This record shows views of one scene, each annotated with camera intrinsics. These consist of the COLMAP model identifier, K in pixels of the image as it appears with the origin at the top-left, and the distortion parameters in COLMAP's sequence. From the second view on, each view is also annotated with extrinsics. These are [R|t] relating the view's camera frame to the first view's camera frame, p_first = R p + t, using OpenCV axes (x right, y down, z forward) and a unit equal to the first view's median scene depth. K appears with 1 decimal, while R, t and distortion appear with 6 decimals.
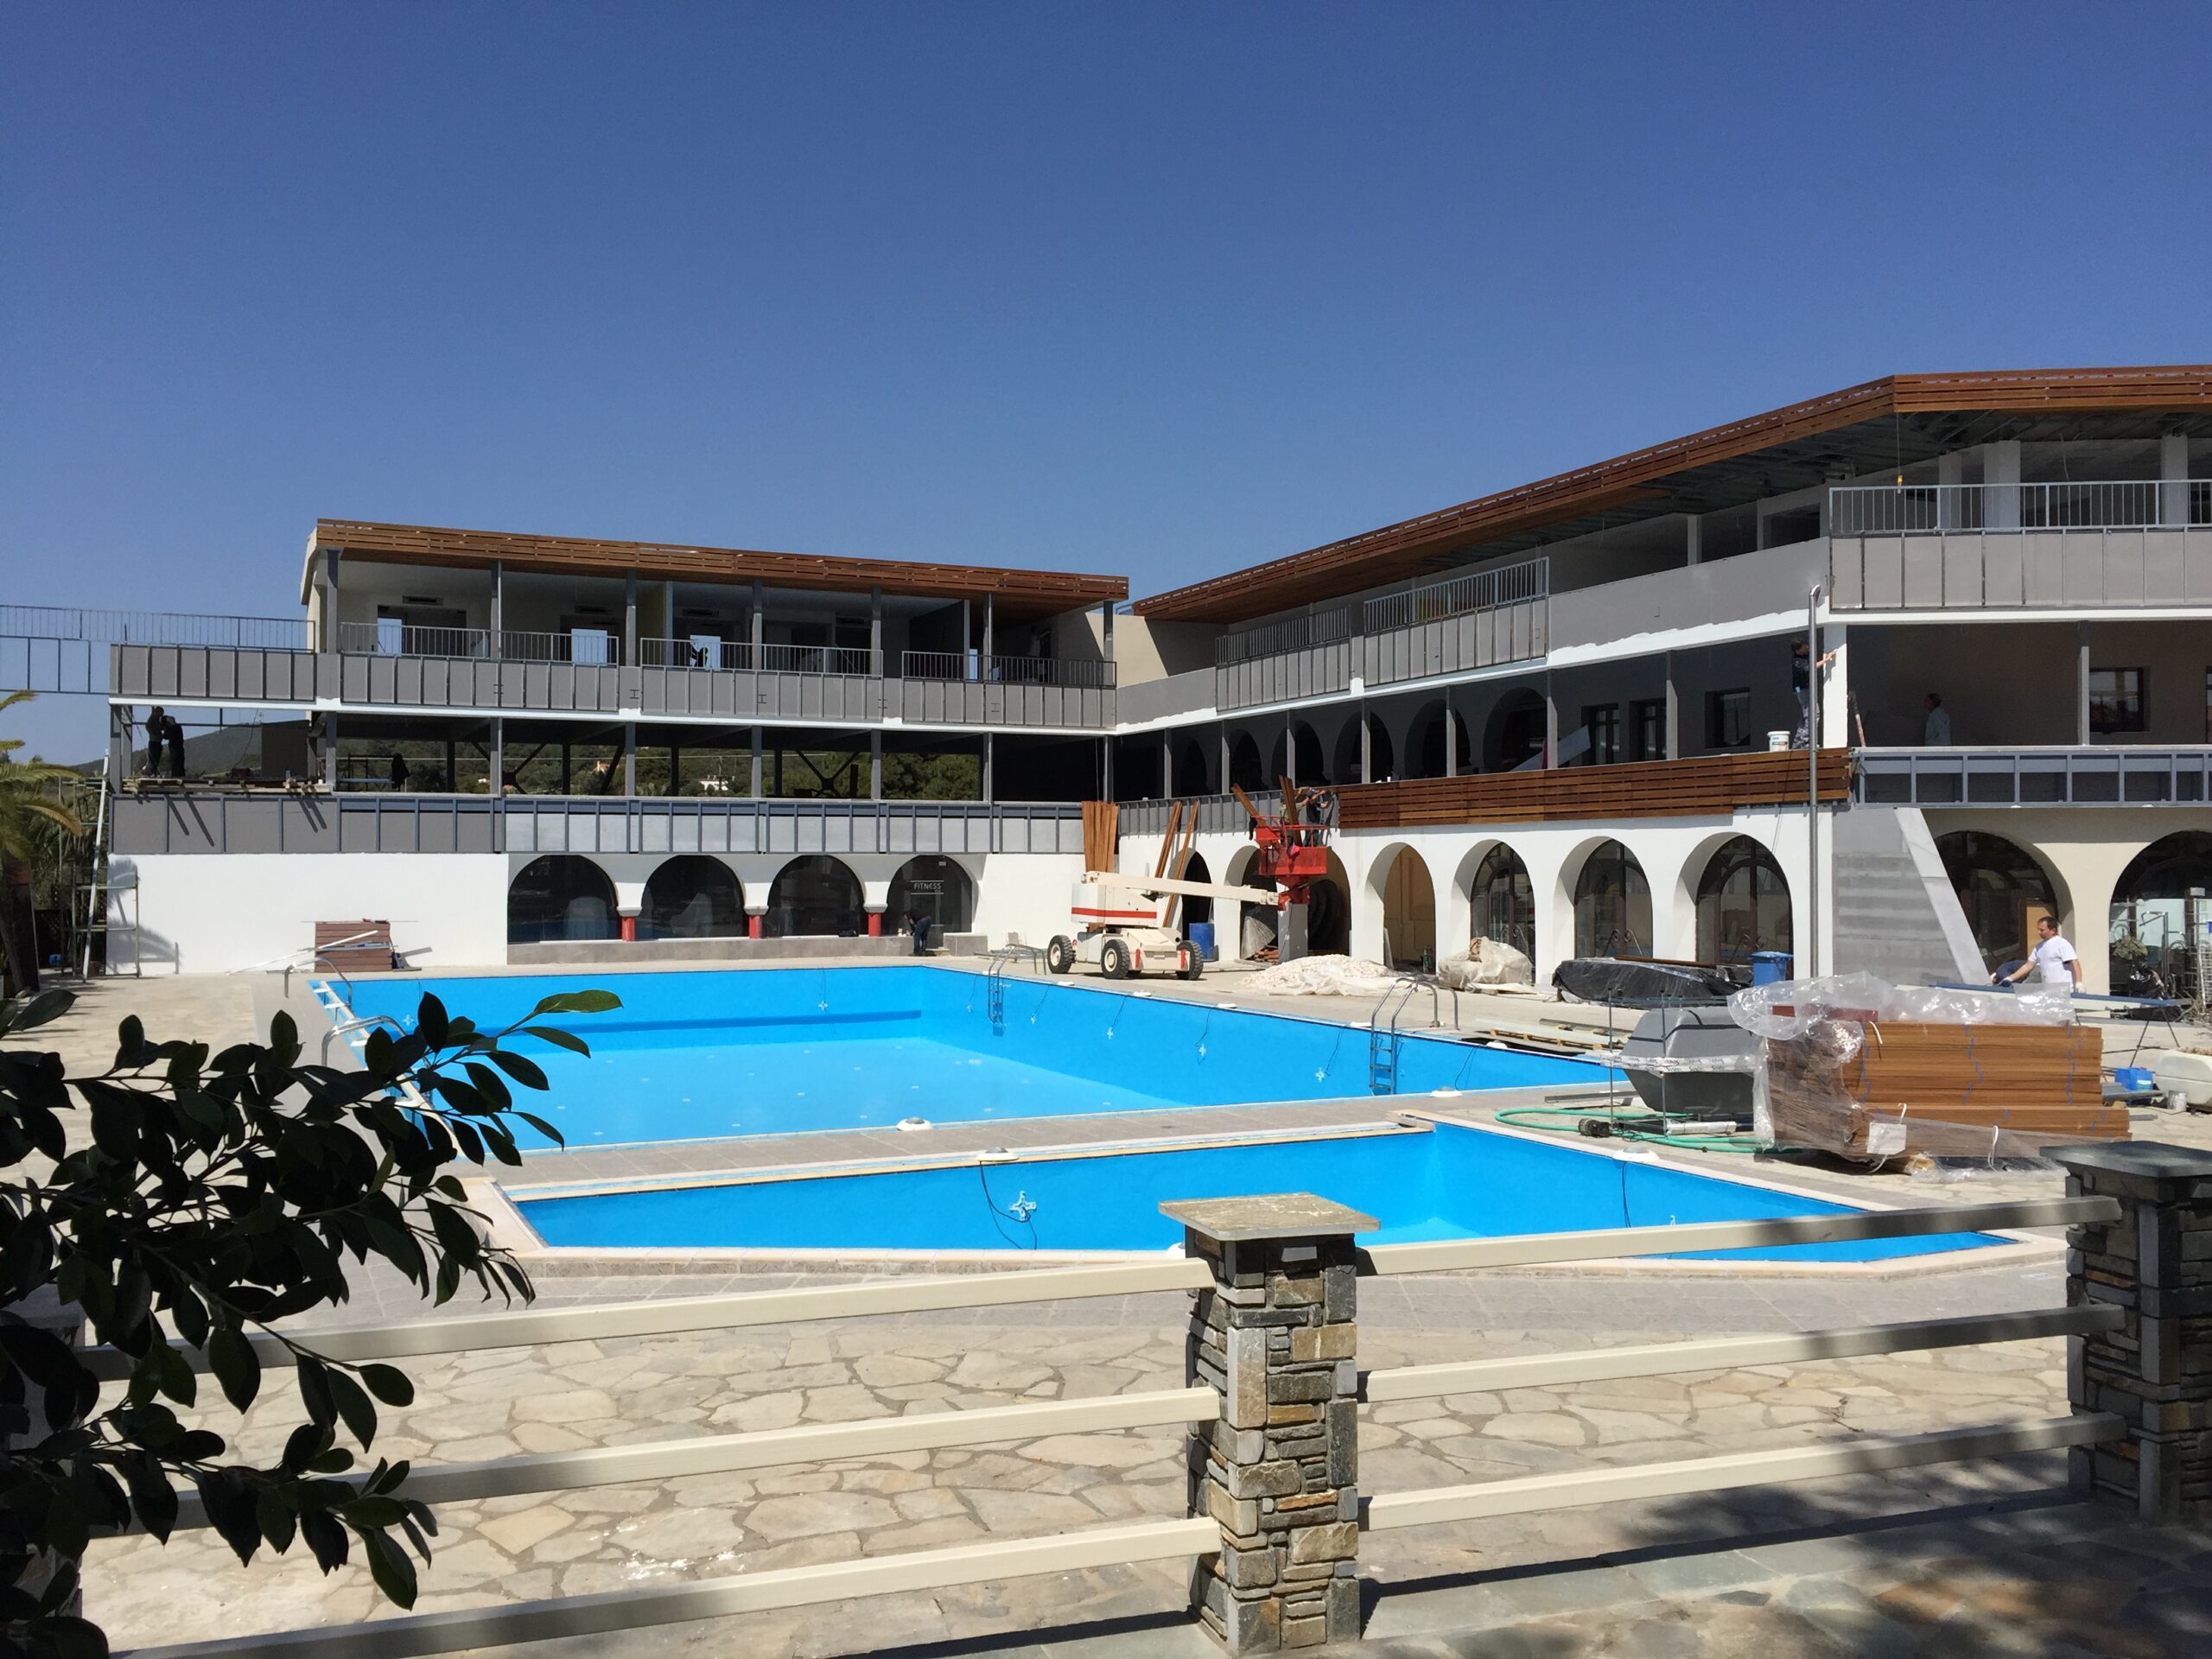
lens RADIAL K [[1983.3, 0, 1106.0], [0, 1983.3, 829.5], [0, 0, 1]] dist [0.186758, -0.217273]
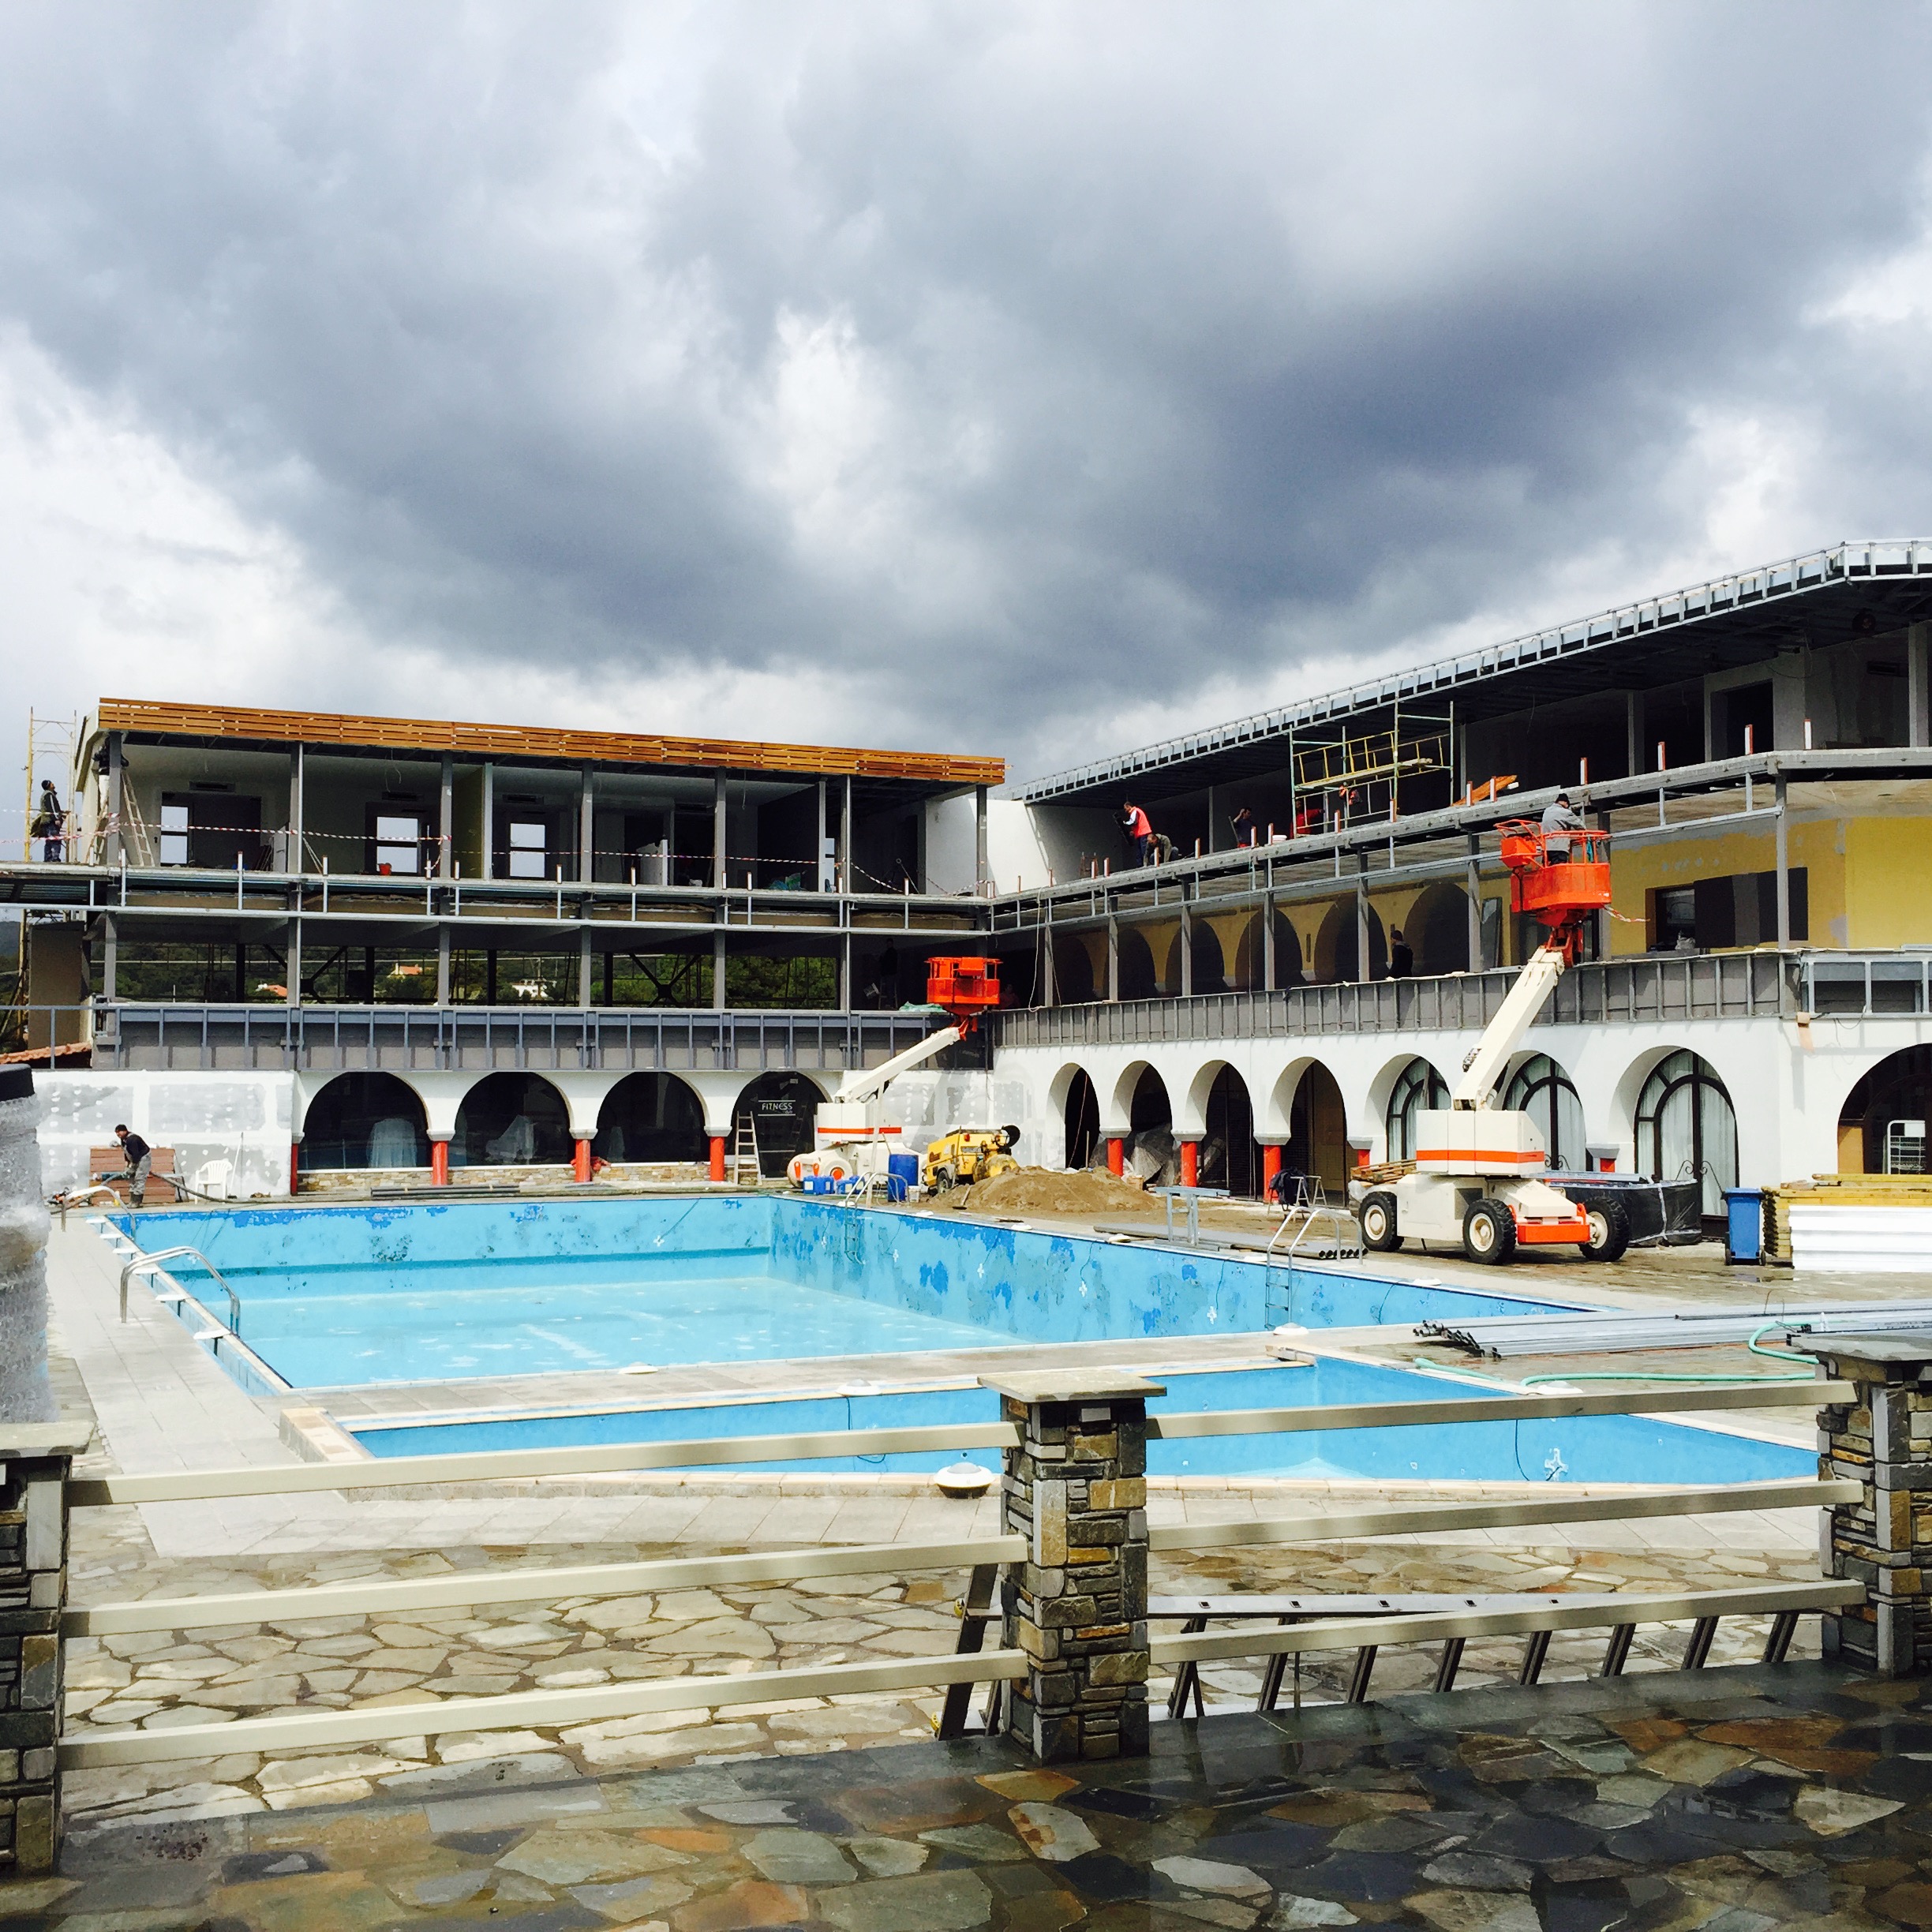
lens RADIAL K [[2354.6, 0, 966.0], [0, 2354.6, 966.0], [0, 0, 1]] dist [0.158331, -0.037963]
pose [[0.999947, -0.001666, -0.010145, 0.007409], [0.001341, 0.999489, -0.031932, -0.000561], [0.010193, 0.031917, 0.999439, -0.075323]]
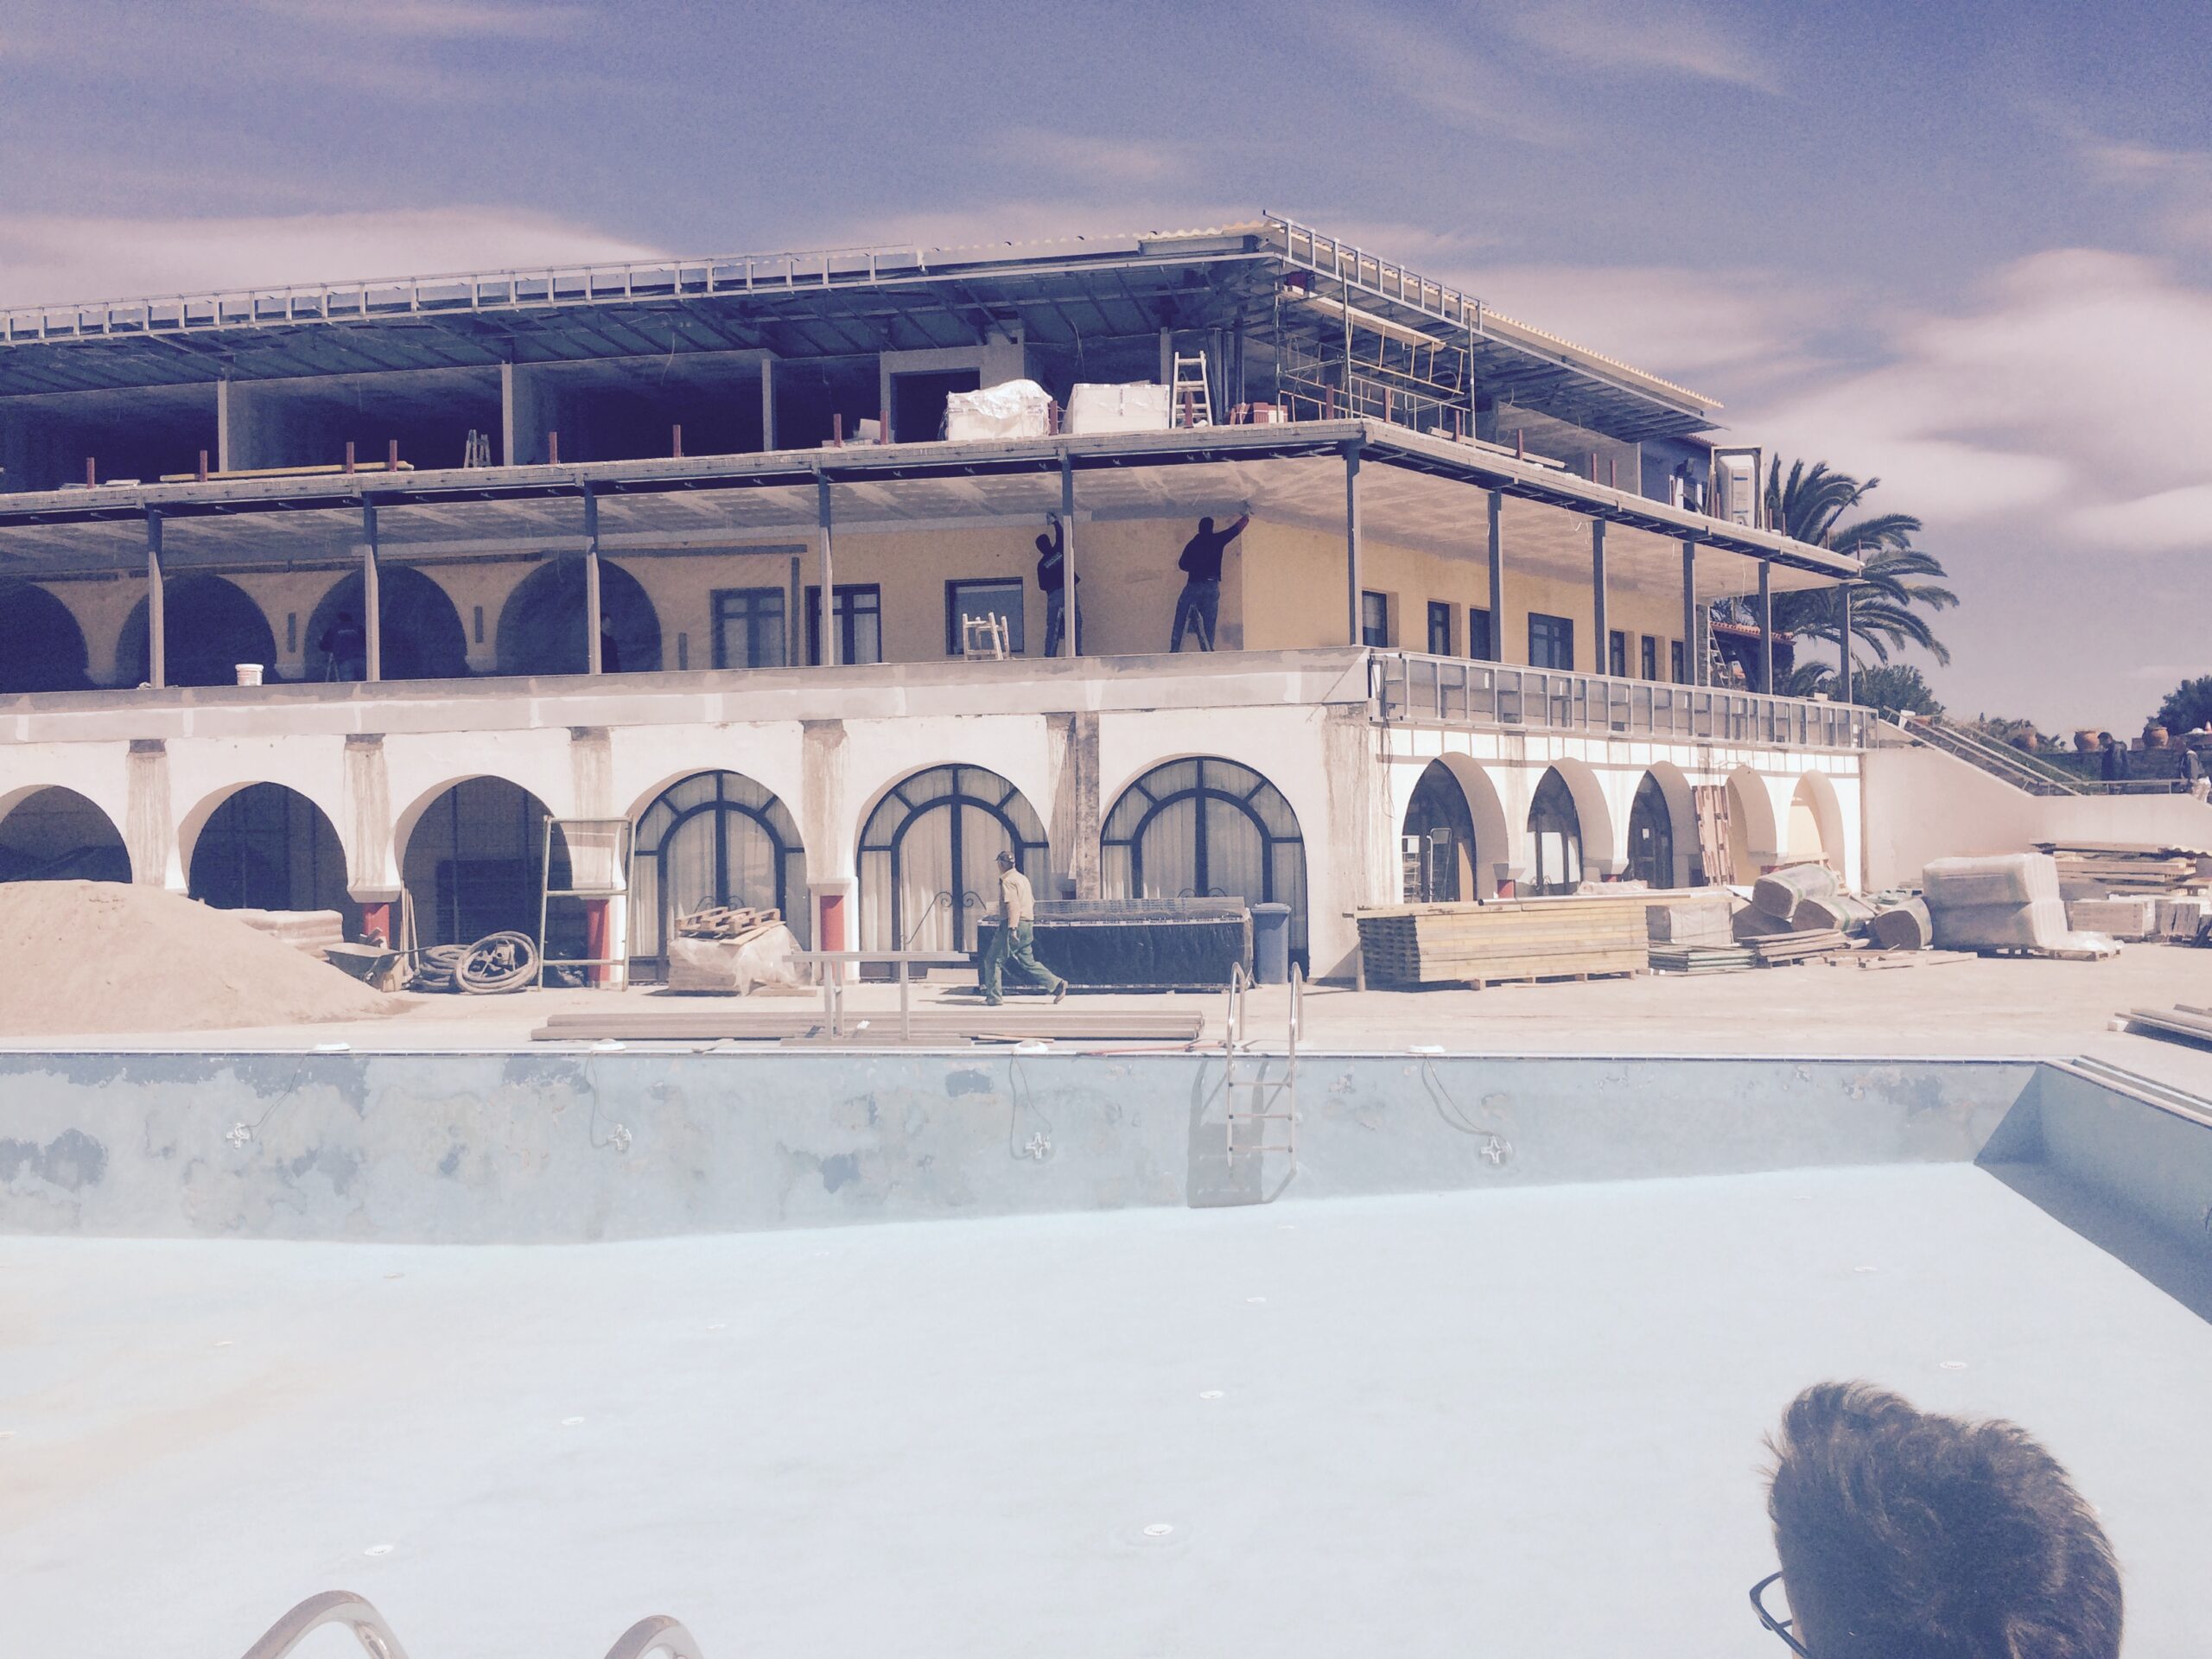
lens RADIAL K [[1866.3, 0, 1106.0], [0, 1866.3, 829.5], [0, 0, 1]] dist [0.088891, -0.124397]
pose [[0.544636, -0.012616, 0.838578, -0.332492], [0.000638, 0.999893, 0.014629, 0.020534], [-0.838672, -0.007432, 0.544585, 0.679474]]
